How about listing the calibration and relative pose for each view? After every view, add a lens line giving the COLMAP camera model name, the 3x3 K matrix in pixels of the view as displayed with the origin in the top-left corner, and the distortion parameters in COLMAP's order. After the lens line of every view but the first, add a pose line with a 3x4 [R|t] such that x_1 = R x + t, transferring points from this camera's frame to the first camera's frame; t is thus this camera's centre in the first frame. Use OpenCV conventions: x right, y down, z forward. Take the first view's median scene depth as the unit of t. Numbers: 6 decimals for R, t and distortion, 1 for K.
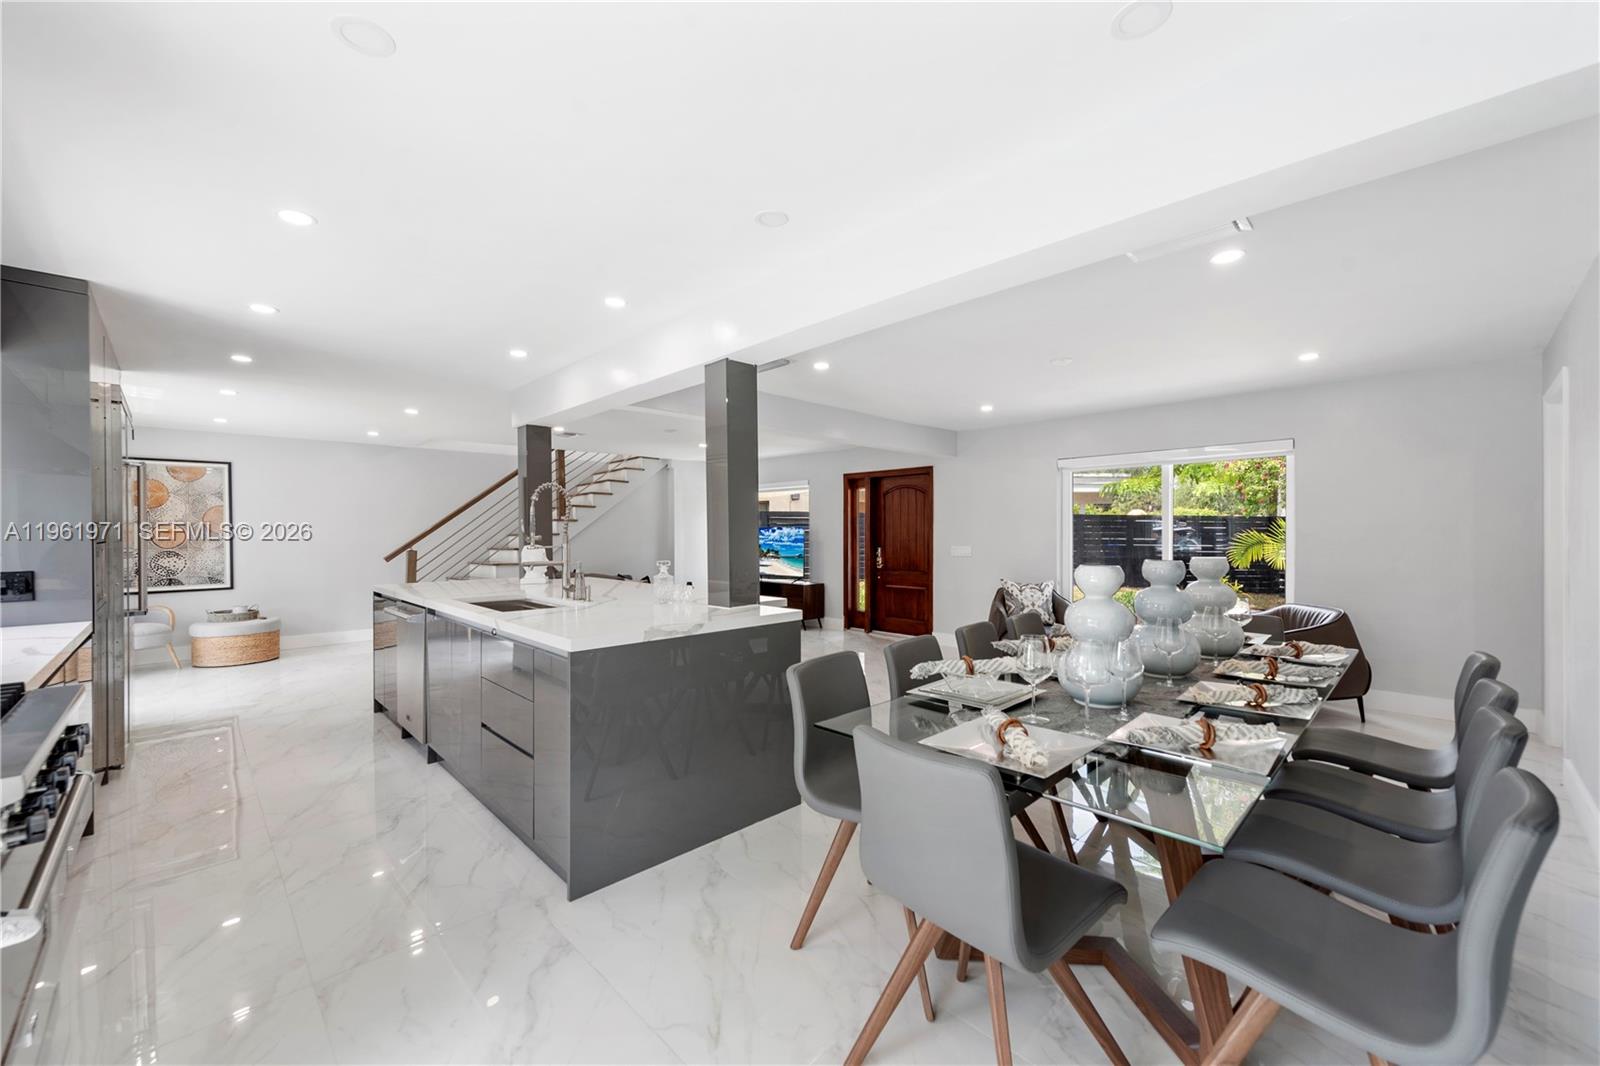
lens RADIAL K [[633.3, 0, 802.3], [0, 633.3, 533.5], [0, 0, 1]] dist [0.000169, -0.000417]
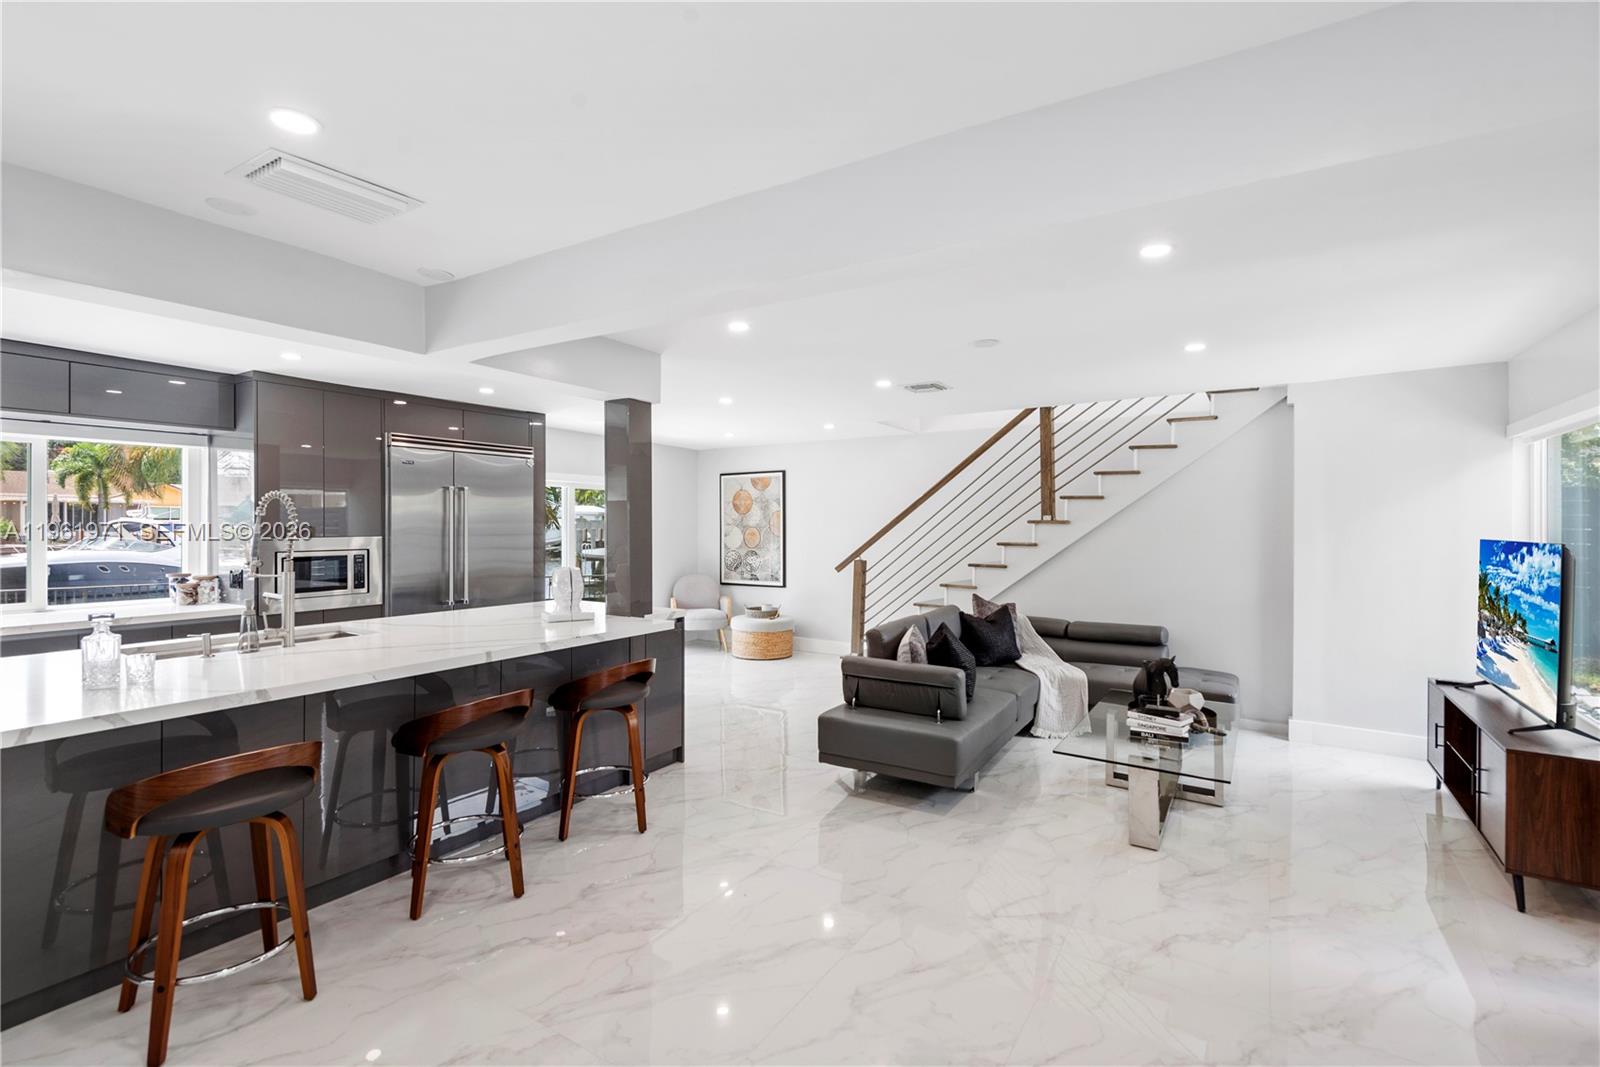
lens RADIAL K [[724.2, 0, 814.9], [0, 724.2, 527.4], [0, 0, 1]] dist [0.010168, -0.001727]
pose [[0.199126, 0.009351, -0.979929, 0.323024], [-0.008269, 0.999935, 0.007861, -0.025701], [0.979939, 0.006538, 0.199190, 0.813776]]
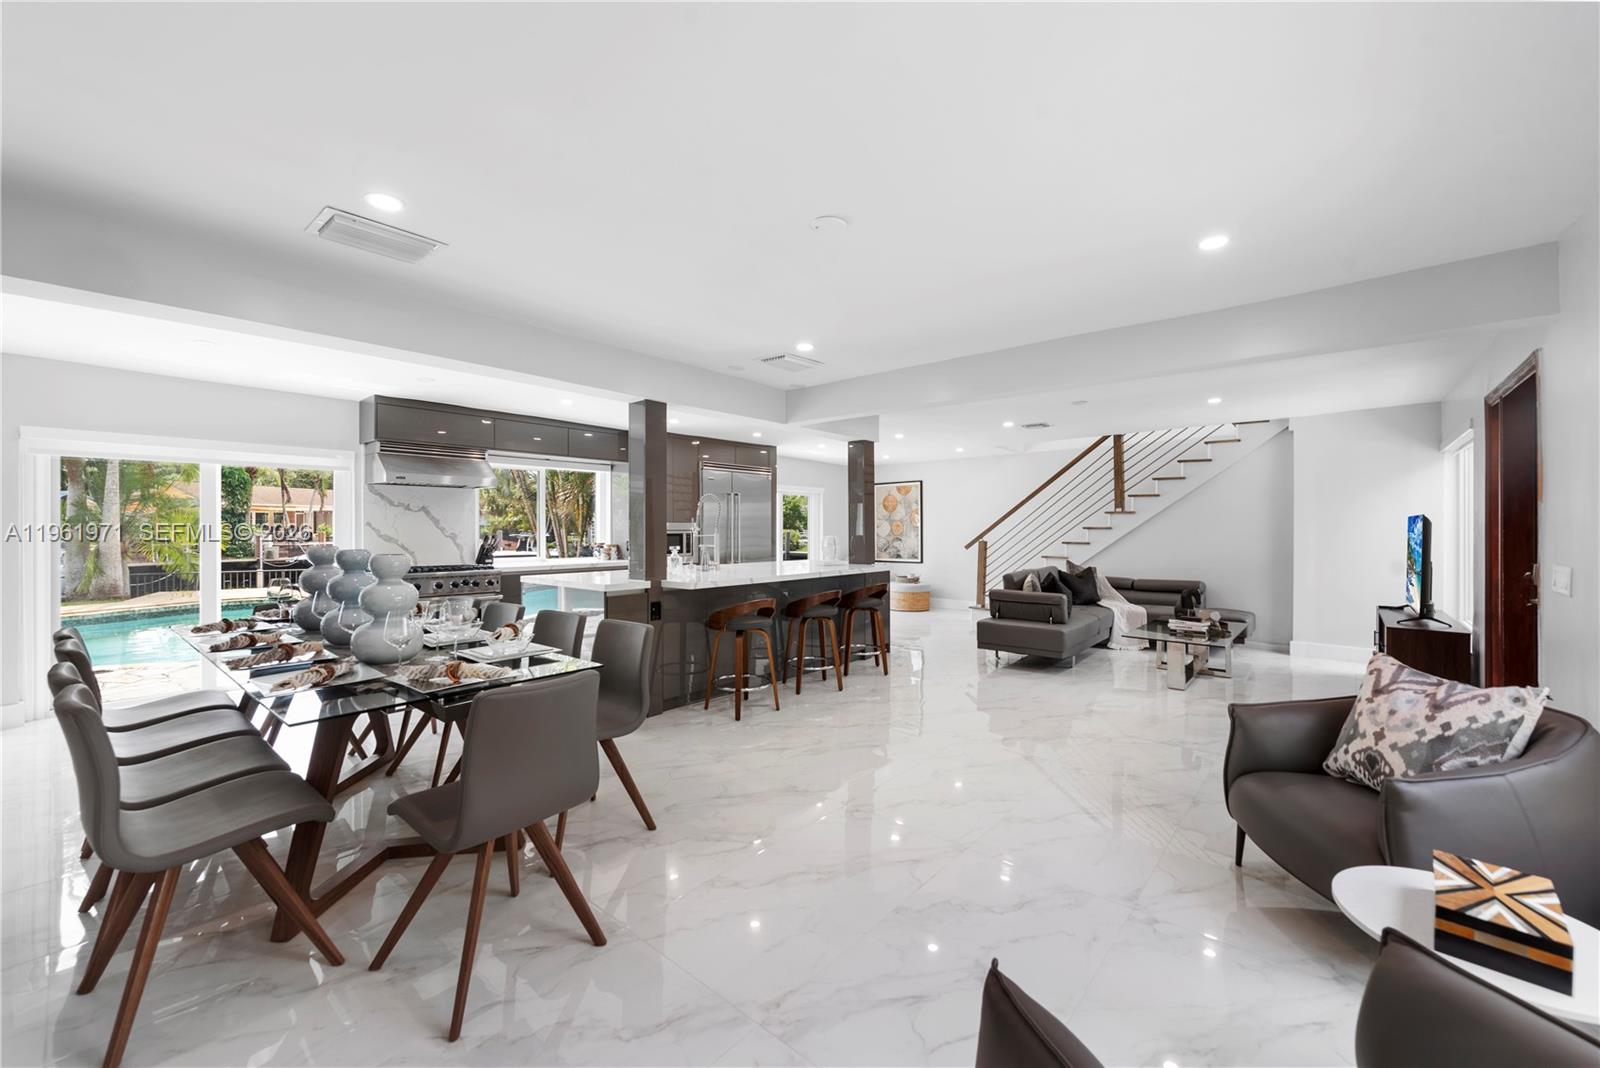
lens RADIAL K [[633.3, 0, 800.0], [0, 633.3, 532.0], [0, 0, 1]] dist [0.000169, -0.000417]
pose [[0.041584, 0.009250, -0.999092, 0.623587], [-0.005615, 0.999944, 0.009024, -0.000306], [0.999119, 0.005235, 0.041633, 0.649235]]
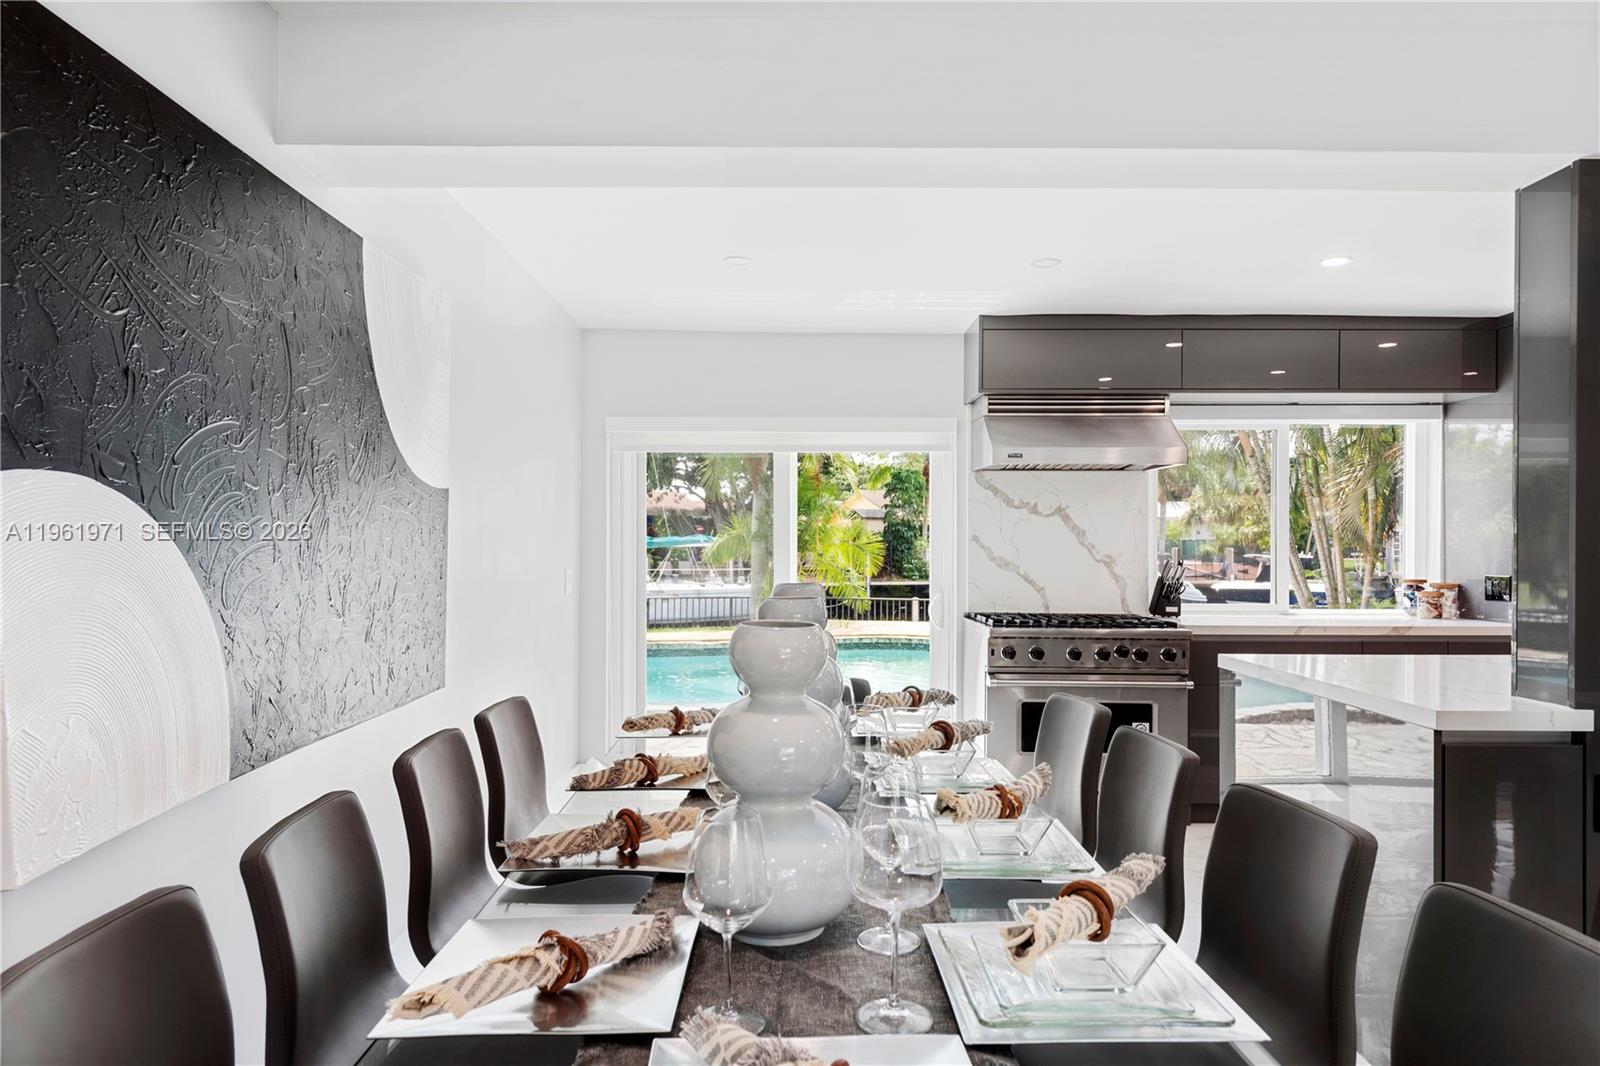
lens RADIAL K [[987.7, 0, 796.7], [0, 987.7, 544.2], [0, 0, 1]] dist [0.001556, -0.000673]
pose [[-0.730744, 0.002462, -0.682647, 0.386831], [-0.004075, 0.999960, 0.007970, -0.001259], [0.682639, 0.008606, -0.730705, 0.581606]]
